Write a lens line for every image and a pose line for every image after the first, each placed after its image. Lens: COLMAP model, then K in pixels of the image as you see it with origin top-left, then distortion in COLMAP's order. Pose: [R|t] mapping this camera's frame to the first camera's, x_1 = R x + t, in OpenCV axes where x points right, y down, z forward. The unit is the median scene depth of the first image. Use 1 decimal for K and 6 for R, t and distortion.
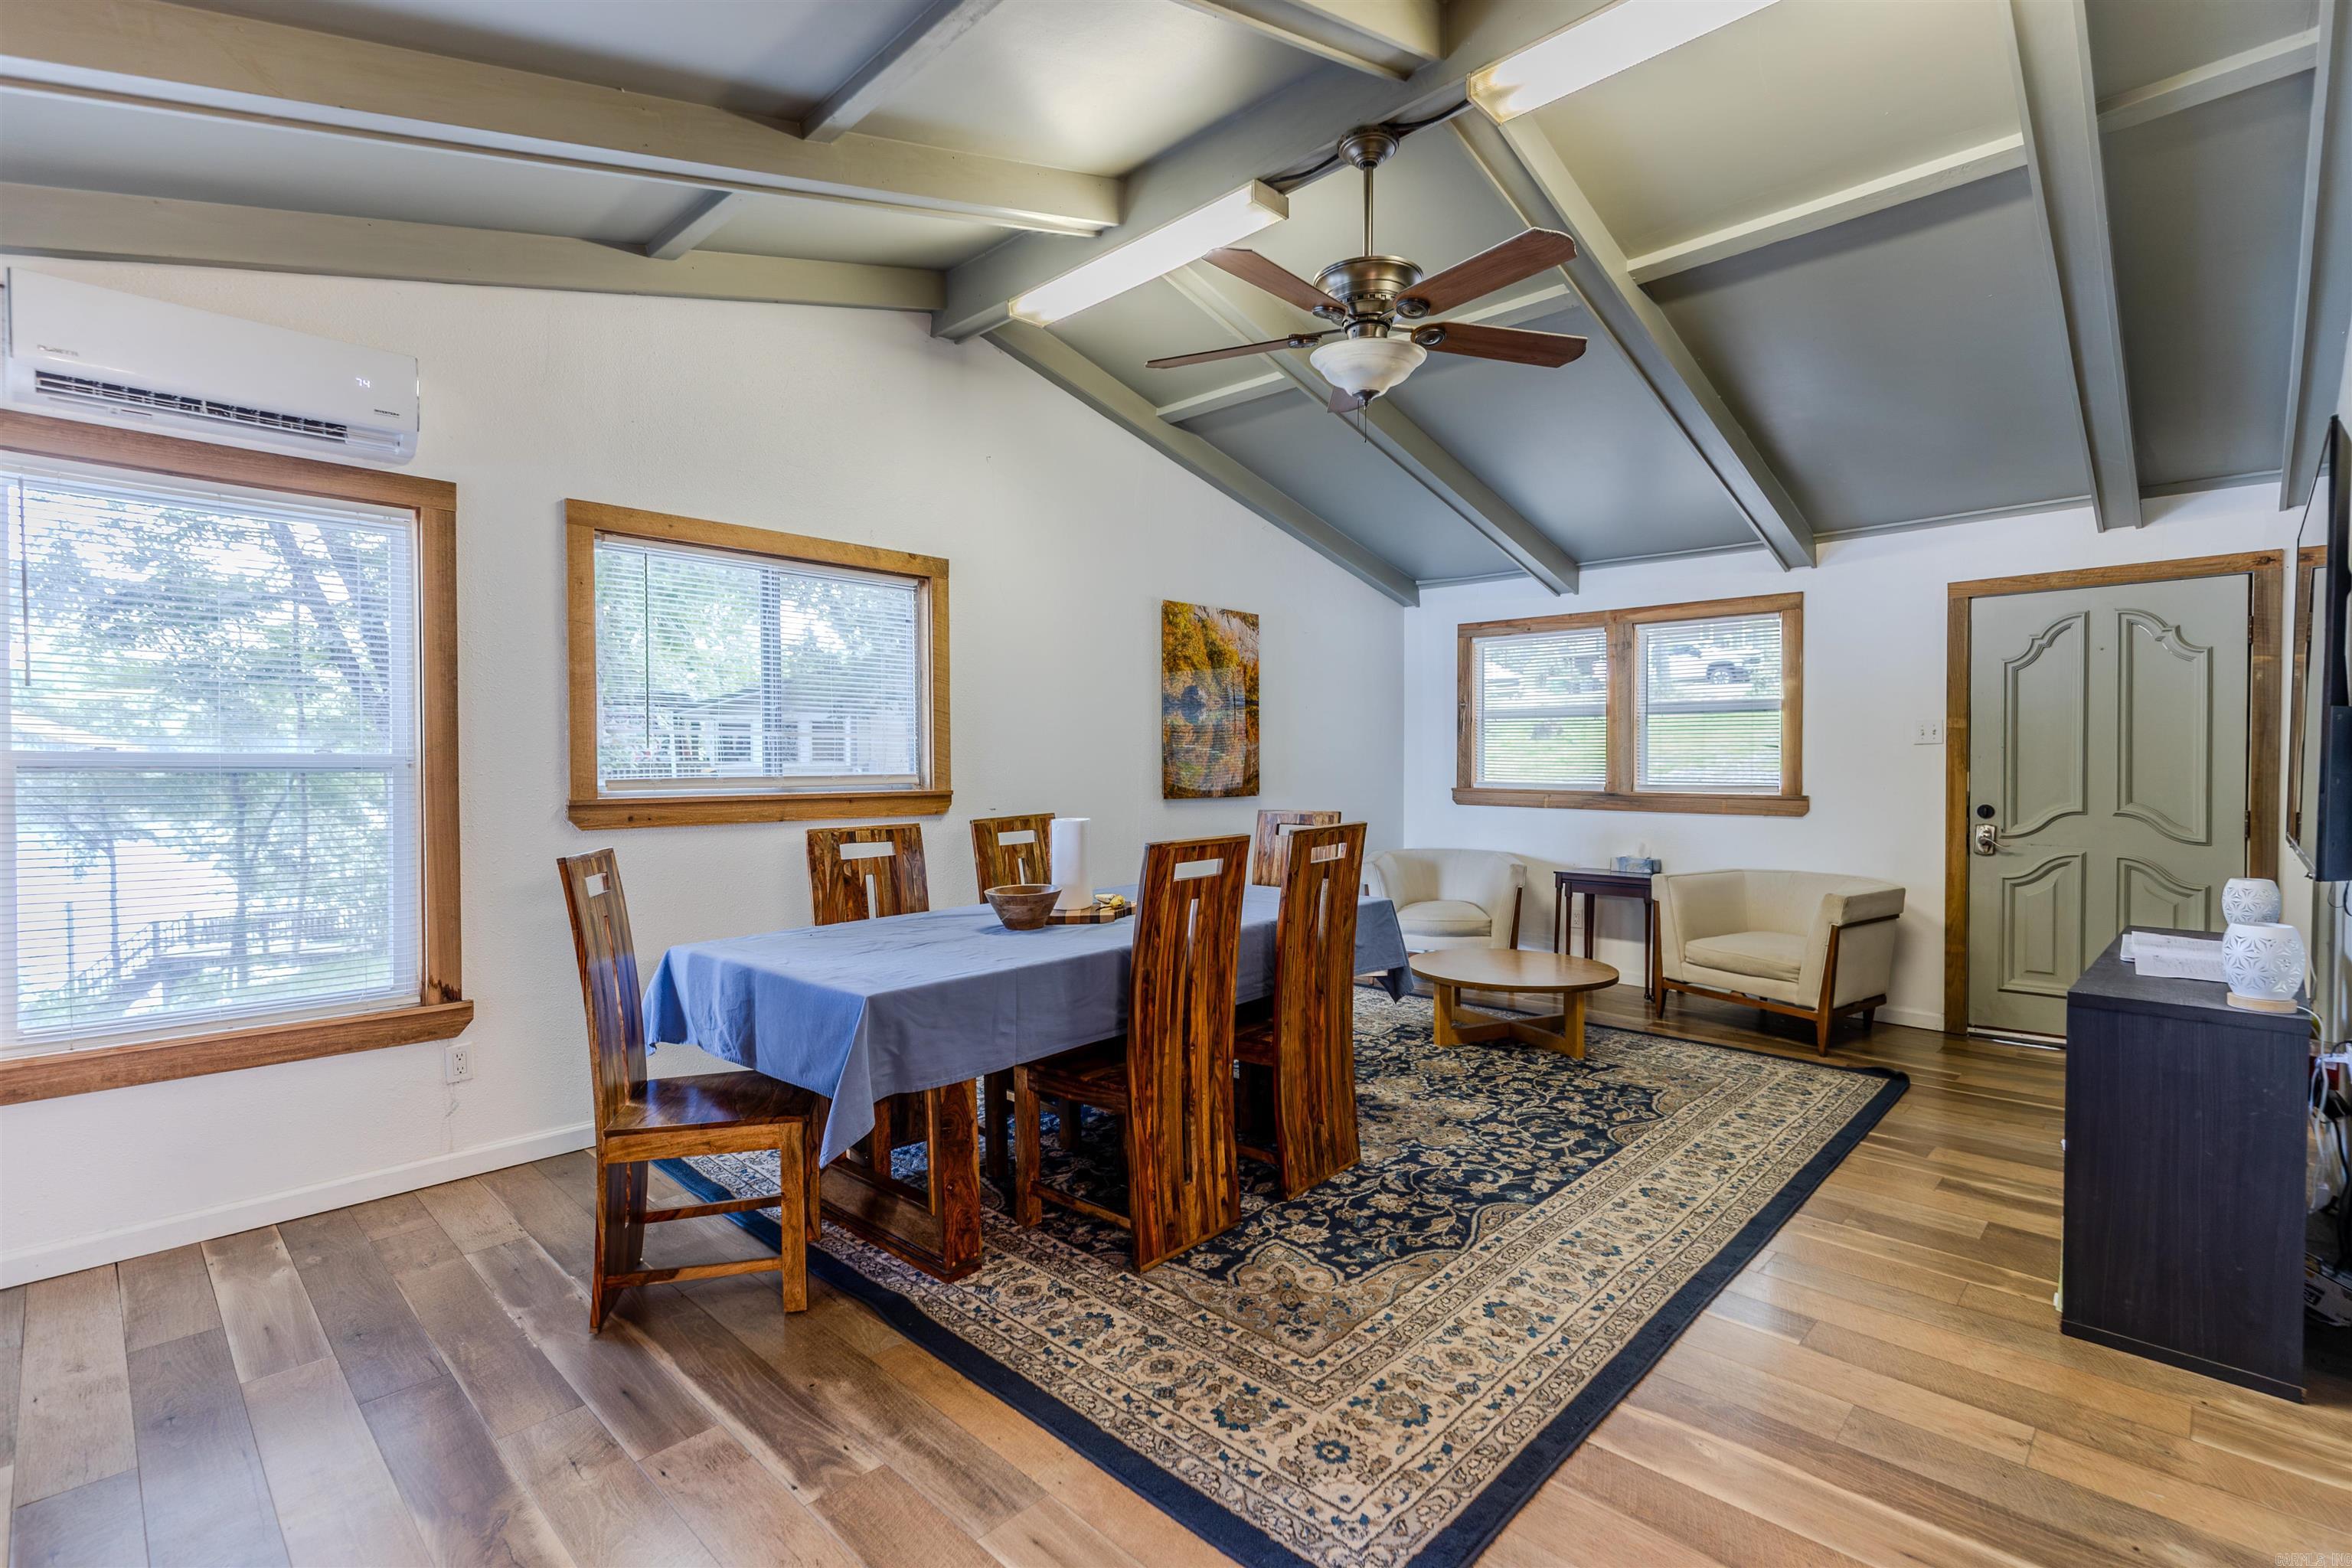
lens RADIAL K [[1075.5, 0, 1176.0], [0, 1075.5, 784.0], [0, 0, 1]] dist [0.001853, 0.000241]
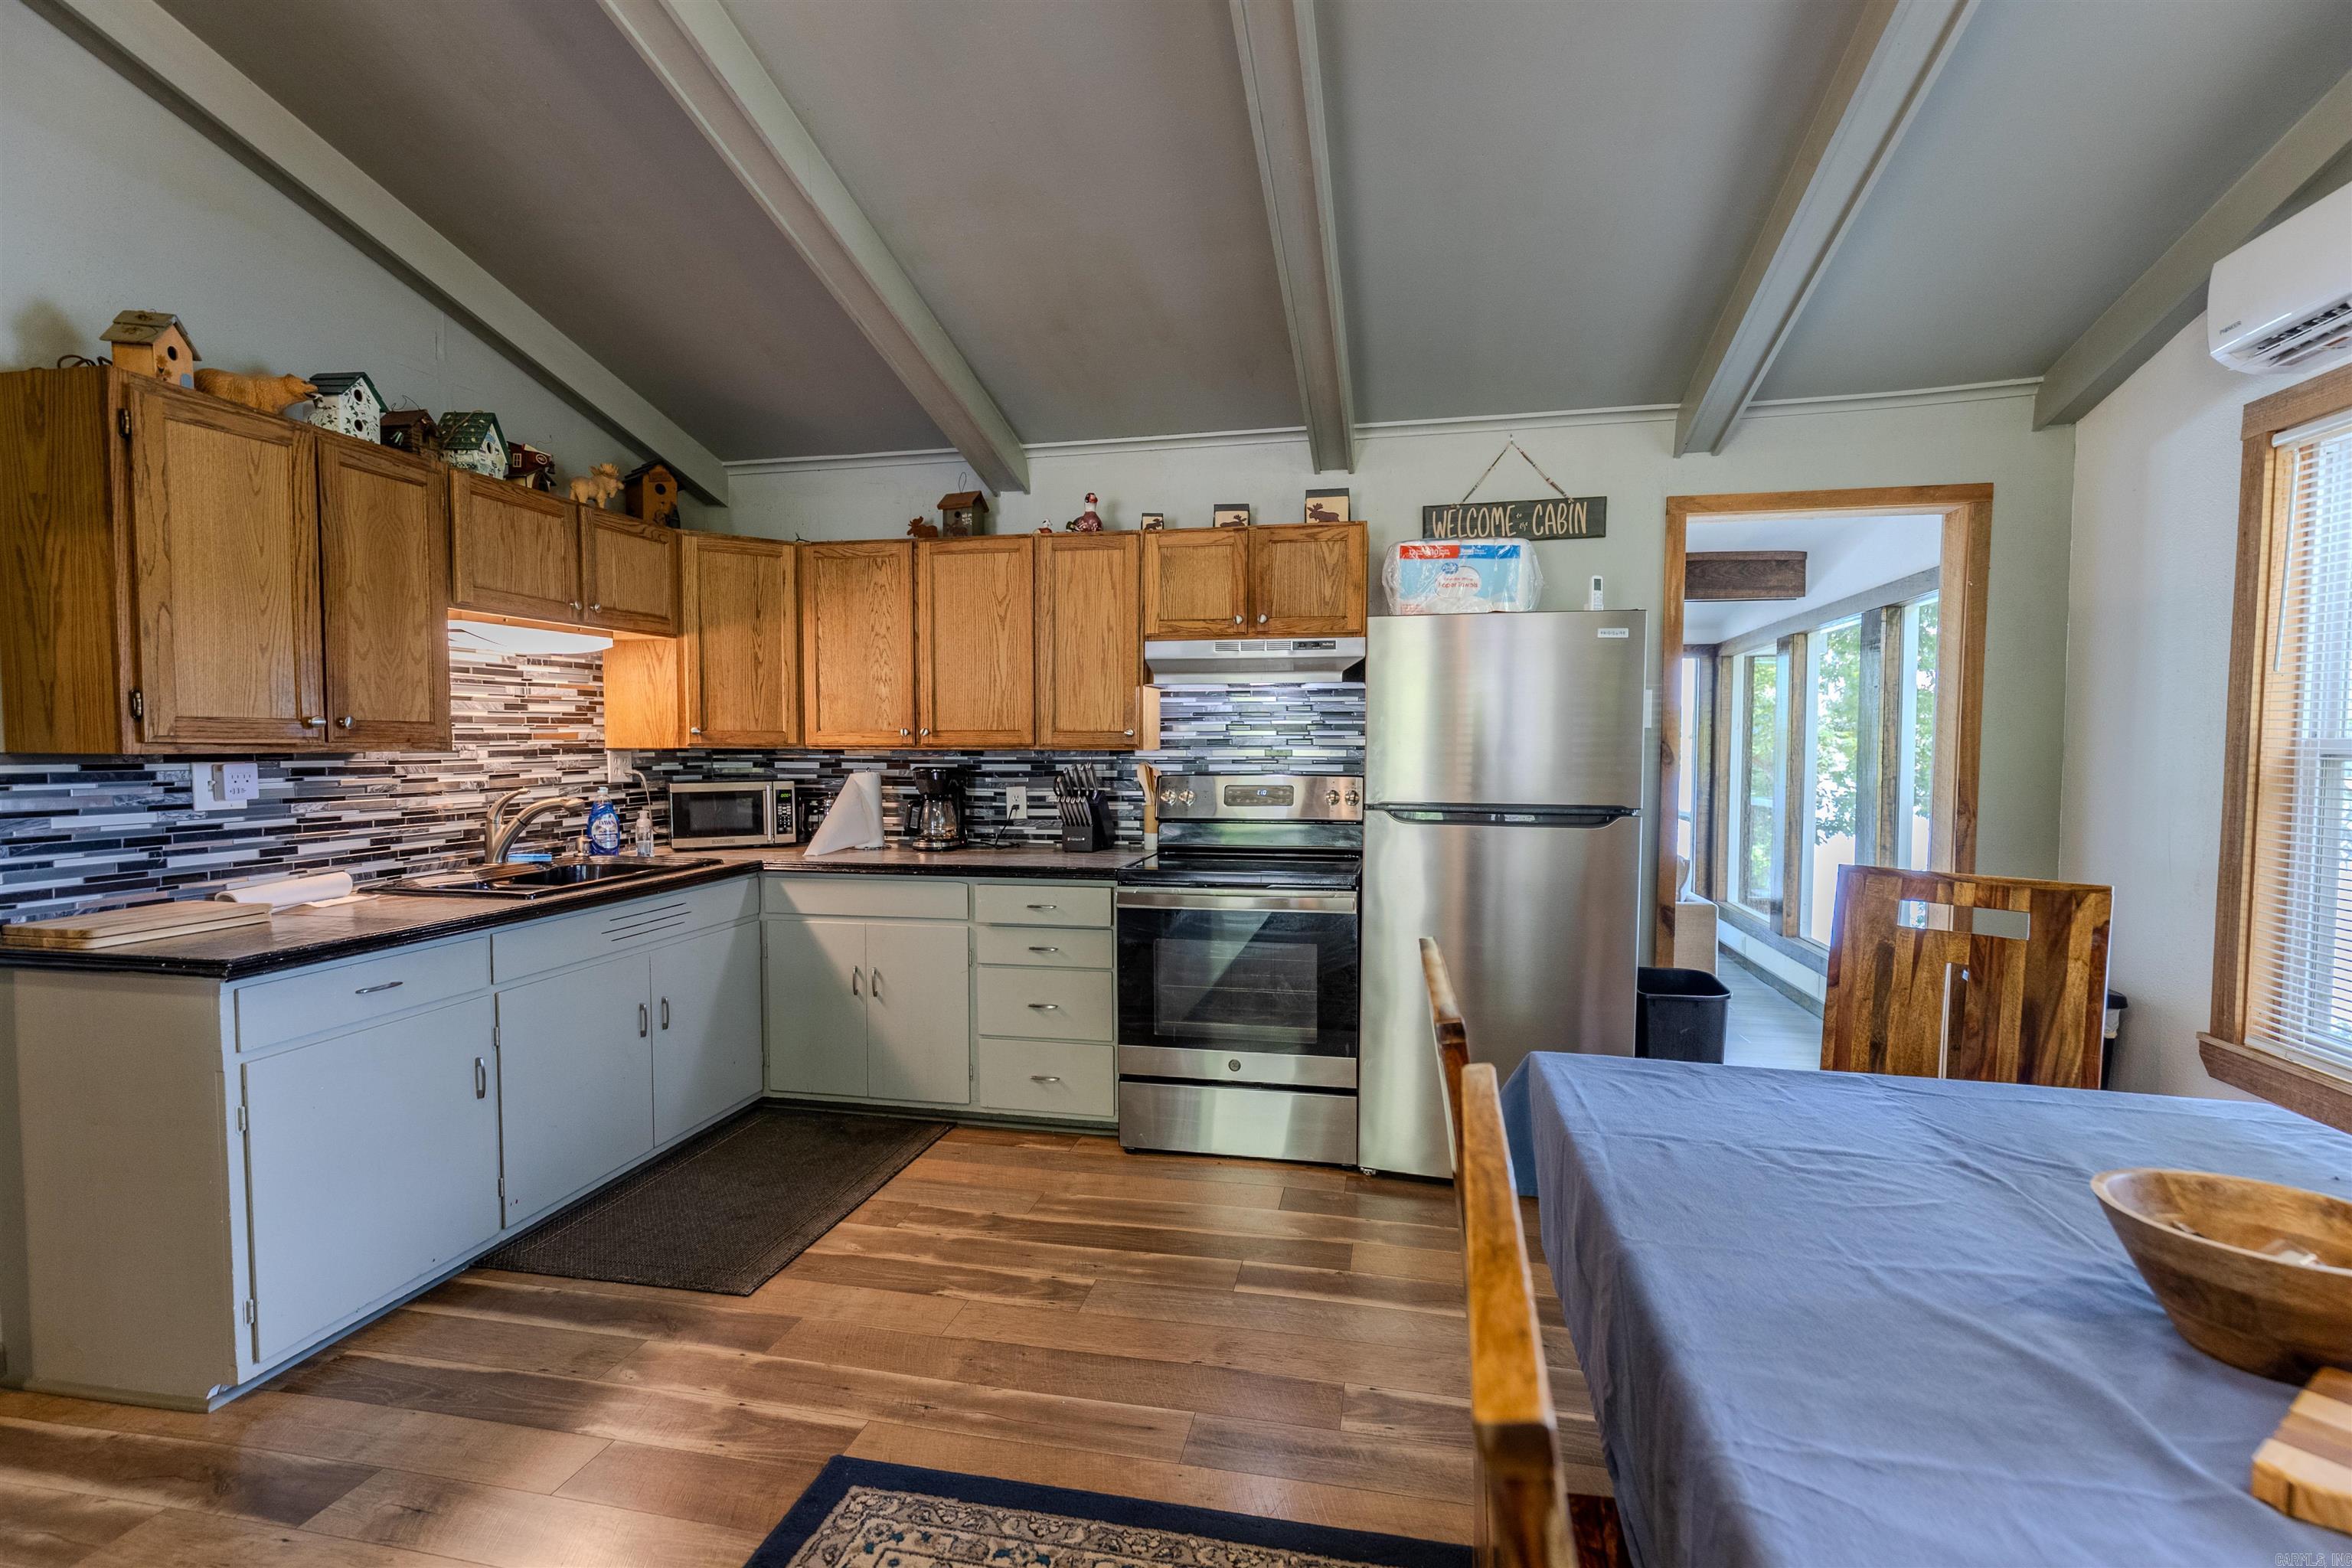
lens RADIAL K [[1081.0, 0, 1168.8], [0, 1081.0, 803.5], [0, 0, 1]] dist [0.003497, 0.000657]
pose [[-0.850322, 0.029511, -0.525435, 0.248549], [-0.009408, 0.997414, 0.071246, -0.026728], [0.526179, 0.065525, -0.847845, 1.093497]]
